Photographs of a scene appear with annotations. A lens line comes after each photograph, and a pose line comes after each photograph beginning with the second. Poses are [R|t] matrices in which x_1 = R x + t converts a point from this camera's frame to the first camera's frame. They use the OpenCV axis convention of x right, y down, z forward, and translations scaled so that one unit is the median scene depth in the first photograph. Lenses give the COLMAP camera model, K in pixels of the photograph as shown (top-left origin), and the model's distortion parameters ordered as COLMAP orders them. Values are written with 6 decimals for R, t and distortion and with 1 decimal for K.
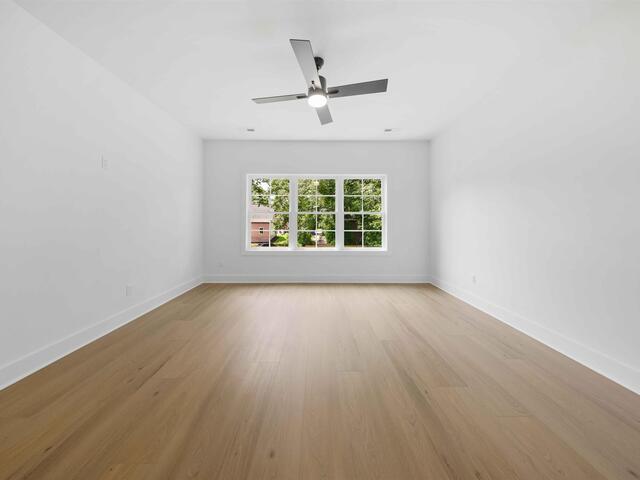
lens RADIAL K [[218.9, 0, 320.0], [0, 218.9, 222.3], [0, 0, 1]] dist [0.000540, 0.000011]
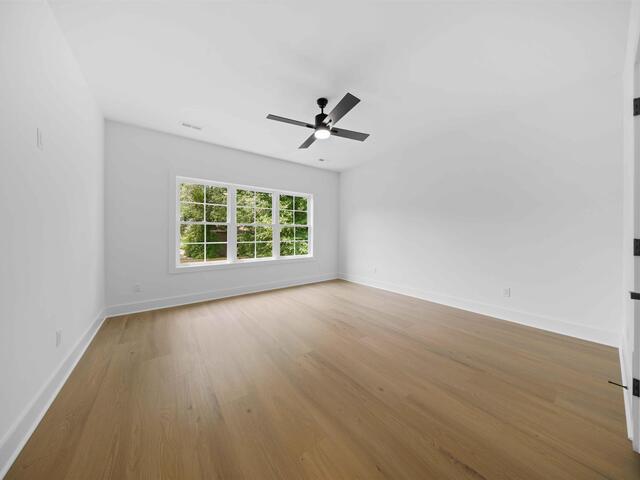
lens RADIAL K [[212.3, 0, 317.1], [0, 212.3, 236.2], [0, 0, 1]] dist [-0.000181, -0.000088]
pose [[0.805932, -0.009093, 0.591939, -0.383264], [0.002208, 0.999921, 0.012355, 0.000795], [-0.592004, -0.008651, 0.805888, 0.028261]]
